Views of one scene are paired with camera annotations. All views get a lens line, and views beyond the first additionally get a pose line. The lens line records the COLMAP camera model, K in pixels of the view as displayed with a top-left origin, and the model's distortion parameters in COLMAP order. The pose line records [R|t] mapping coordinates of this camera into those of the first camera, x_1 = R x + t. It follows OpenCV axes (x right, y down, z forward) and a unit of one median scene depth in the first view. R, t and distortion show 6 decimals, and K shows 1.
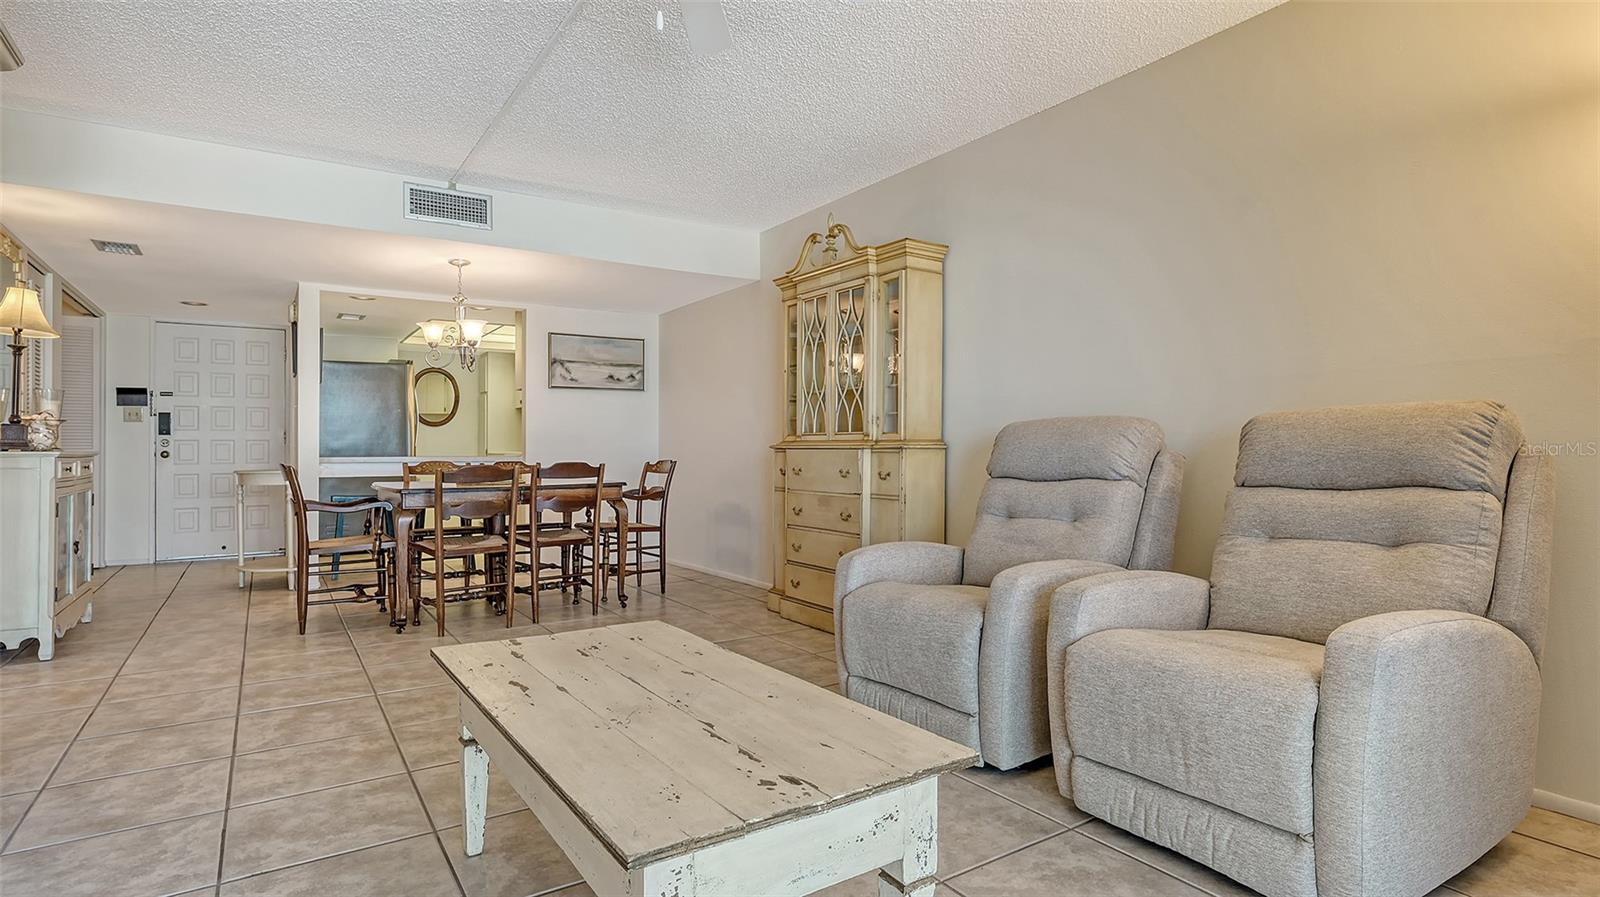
lens RADIAL K [[797.3, 0, 812.5], [0, 797.3, 449.7], [0, 0, 1]] dist [0.001086, 0.000971]
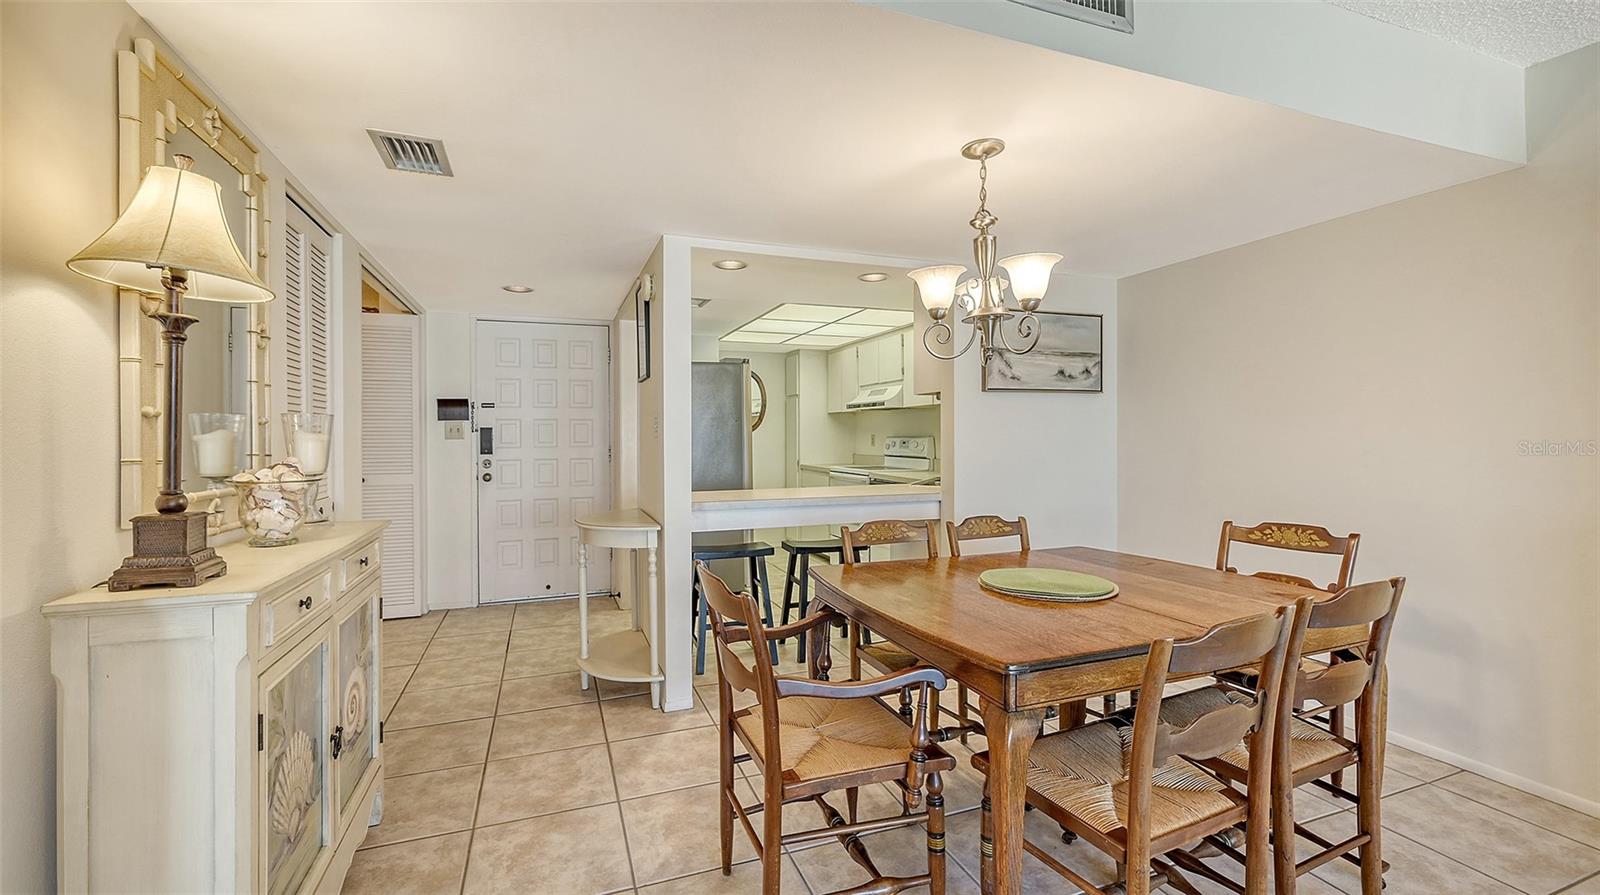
lens RADIAL K [[650.7, 0, 789.4], [0, 650.7, 447.0], [0, 0, 1]] dist [0.002495, -0.000368]
pose [[0.970393, 0.004075, -0.241496, -0.417912], [0.000369, 0.999831, 0.018354, -0.048041], [0.241530, -0.017899, 0.970228, 0.511219]]
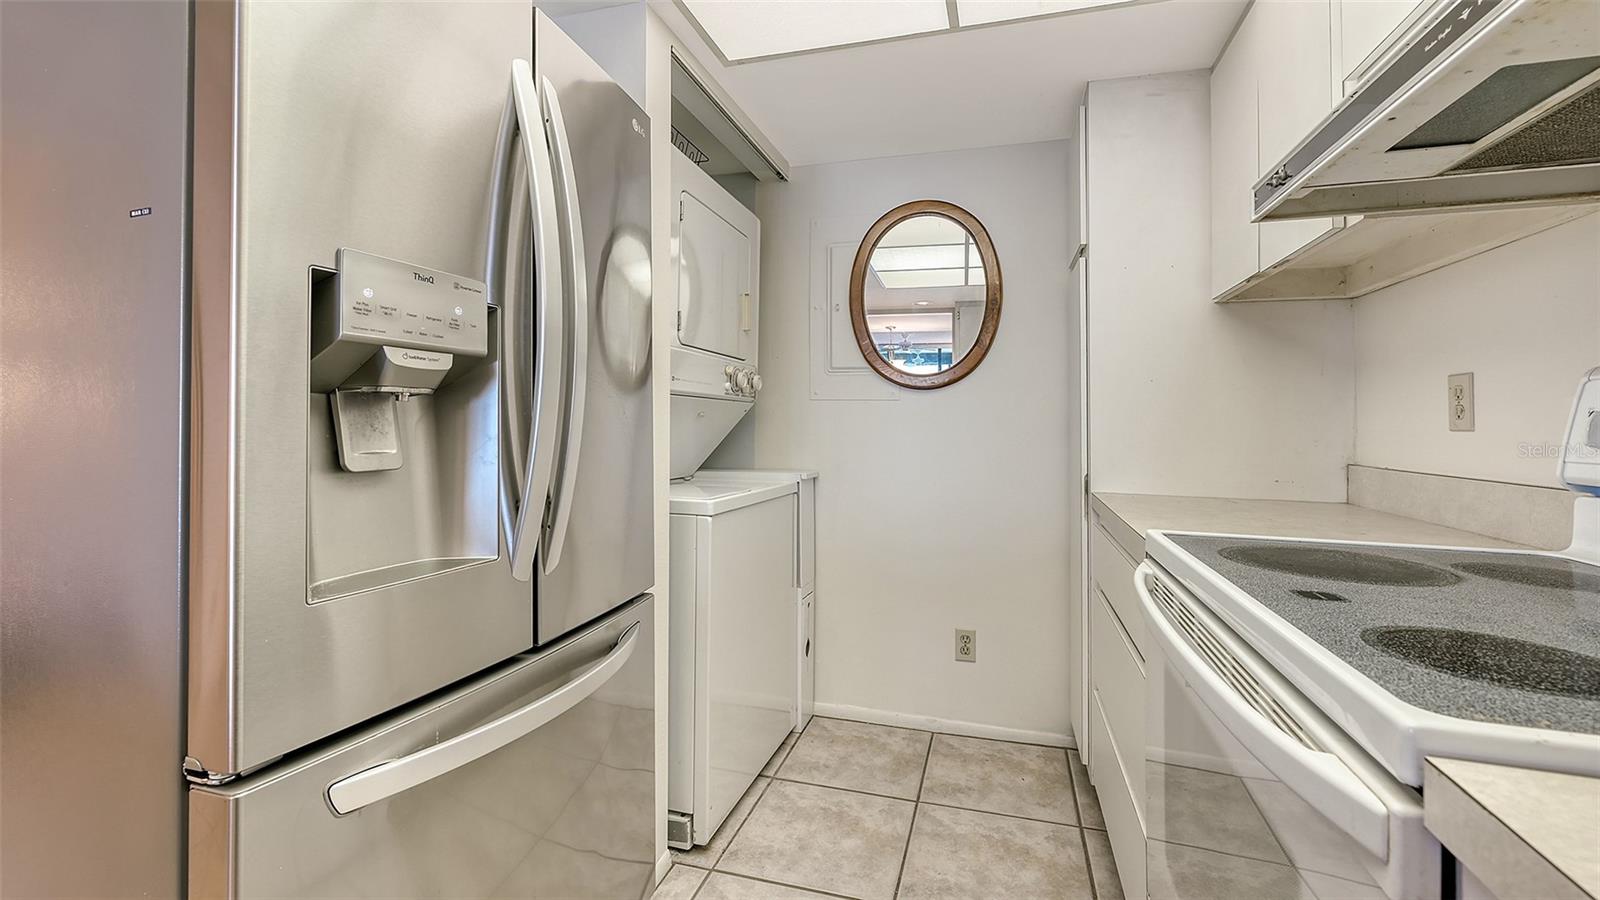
lens RADIAL K [[650.7, 0, 826.9], [0, 650.7, 407.7], [0, 0, 1]] dist [0.002495, -0.000368]
pose [[0.646386, -0.008117, -0.762967, -0.530527], [-0.011042, 0.999739, -0.019991, -0.028337], [0.762930, 0.021347, 0.646128, 1.422207]]
